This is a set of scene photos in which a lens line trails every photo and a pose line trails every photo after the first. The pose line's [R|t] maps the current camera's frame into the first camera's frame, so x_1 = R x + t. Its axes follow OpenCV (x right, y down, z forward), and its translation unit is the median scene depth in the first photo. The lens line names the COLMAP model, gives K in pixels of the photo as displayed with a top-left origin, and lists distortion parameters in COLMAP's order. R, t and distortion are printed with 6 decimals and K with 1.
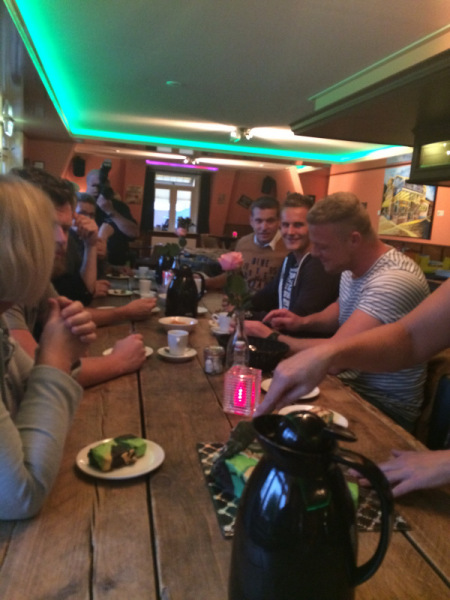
lens RADIAL K [[496.5, 0, 227.3], [0, 496.5, 300.4], [0, 0, 1]] dist [0.016276, 0.002879]
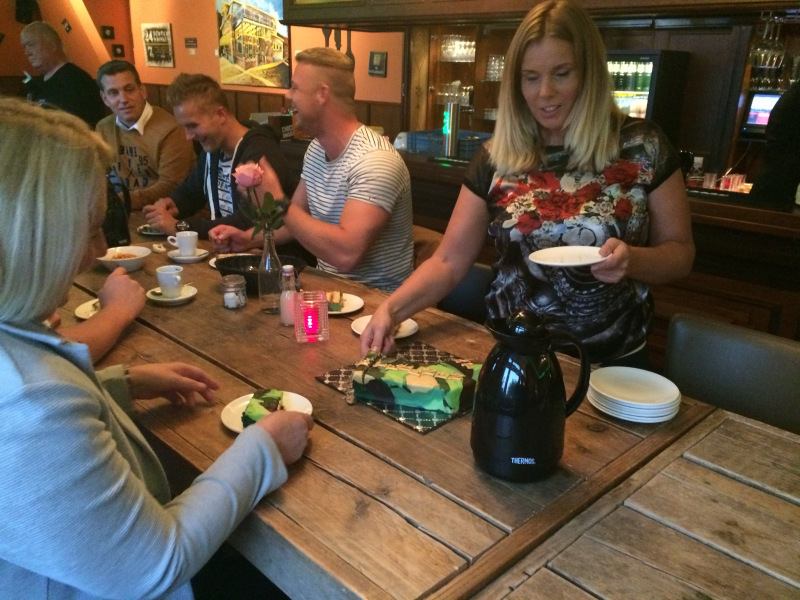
lens RADIAL K [[661.9, 0, 403.7], [0, 661.9, 304.9], [0, 0, 1]] dist [0.016276, 0.002879]
pose [[0.825245, -0.229436, 0.516071, -0.067894], [0.119794, 0.964083, 0.237053, -0.017286], [-0.551924, -0.133805, 0.823089, -0.020328]]
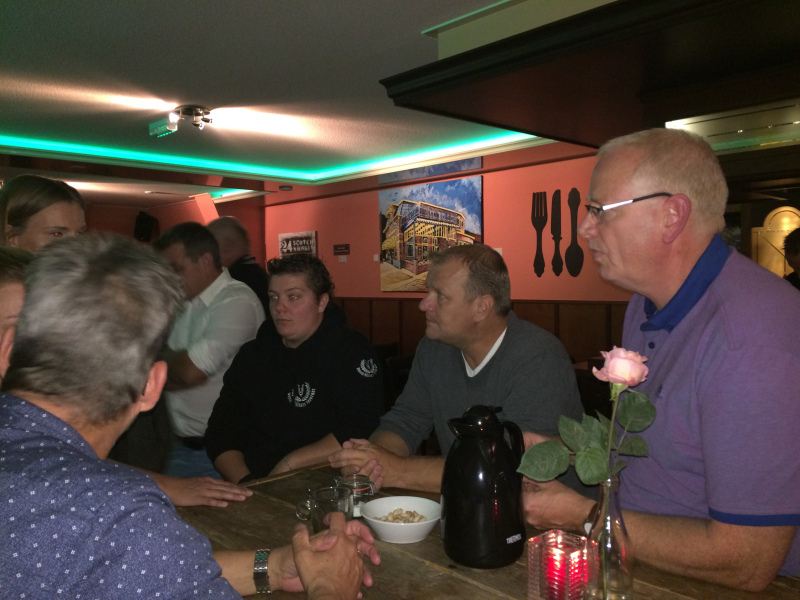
lens RADIAL K [[661.9, 0, 402.4], [0, 661.9, 299.5], [0, 0, 1]] dist [0.016276, 0.002879]
pose [[0.844792, -0.098663, 0.525920, -0.129185], [0.161084, 0.984153, -0.074123, -0.061004], [-0.510273, 0.147336, 0.847298, 0.295456]]
